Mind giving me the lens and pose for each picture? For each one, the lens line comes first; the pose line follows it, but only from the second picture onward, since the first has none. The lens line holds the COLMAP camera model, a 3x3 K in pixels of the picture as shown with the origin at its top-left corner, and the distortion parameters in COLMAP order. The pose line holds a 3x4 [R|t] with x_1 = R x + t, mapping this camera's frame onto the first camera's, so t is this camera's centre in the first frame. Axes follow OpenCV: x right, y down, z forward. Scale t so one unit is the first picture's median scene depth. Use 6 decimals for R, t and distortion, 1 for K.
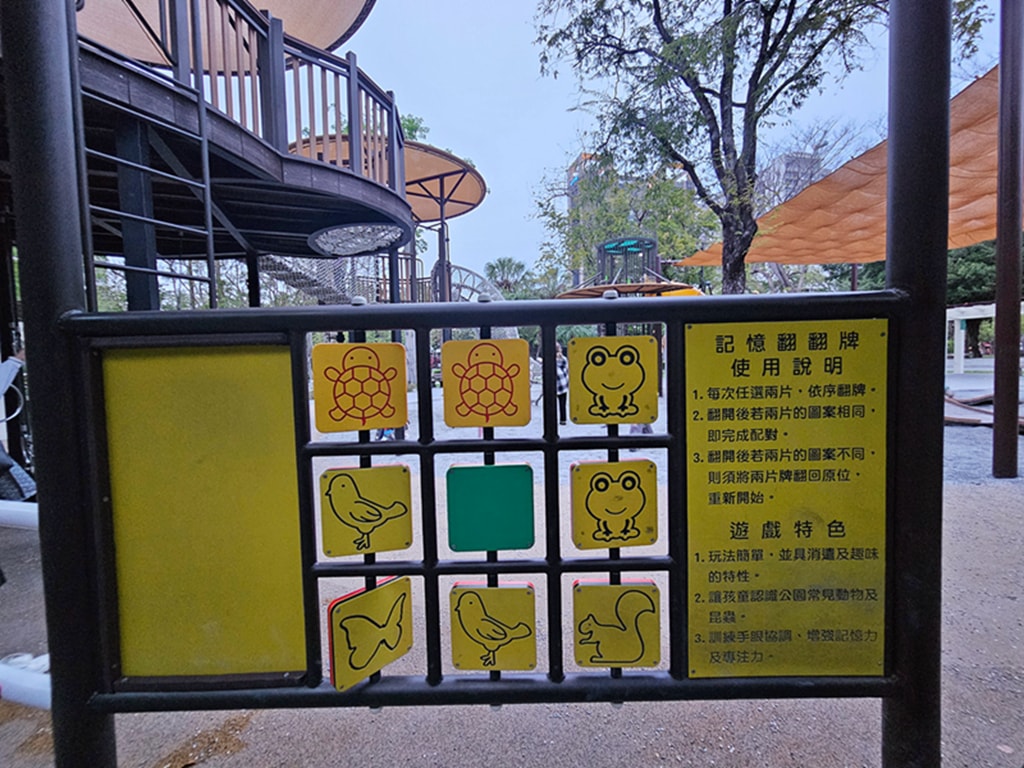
lens RADIAL K [[423.5, 0, 512.7], [0, 423.5, 385.0], [0, 0, 1]] dist [-0.003431, -0.000103]
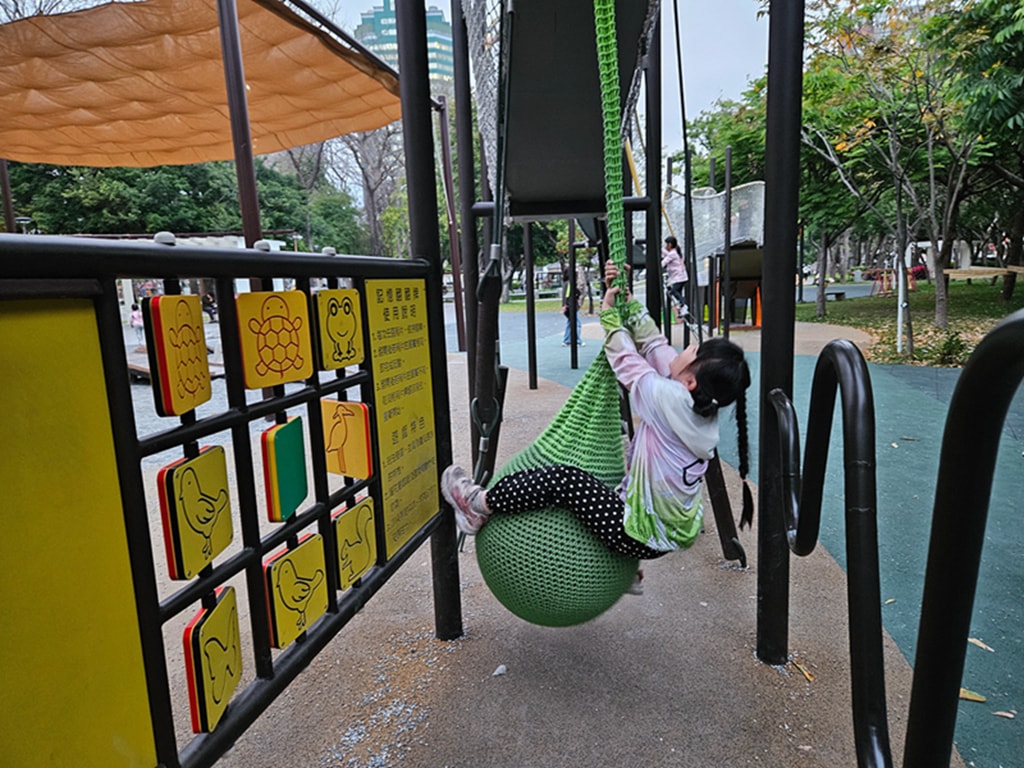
lens RADIAL K [[685.6, 0, 513.6], [0, 685.6, 386.6], [0, 0, 1]] dist [0.009382, 0.001498]
pose [[0.230271, -0.128189, 0.964646, -1.412315], [0.077278, 0.990564, 0.113186, -0.028786], [-0.970053, 0.048483, 0.238005, 0.122529]]
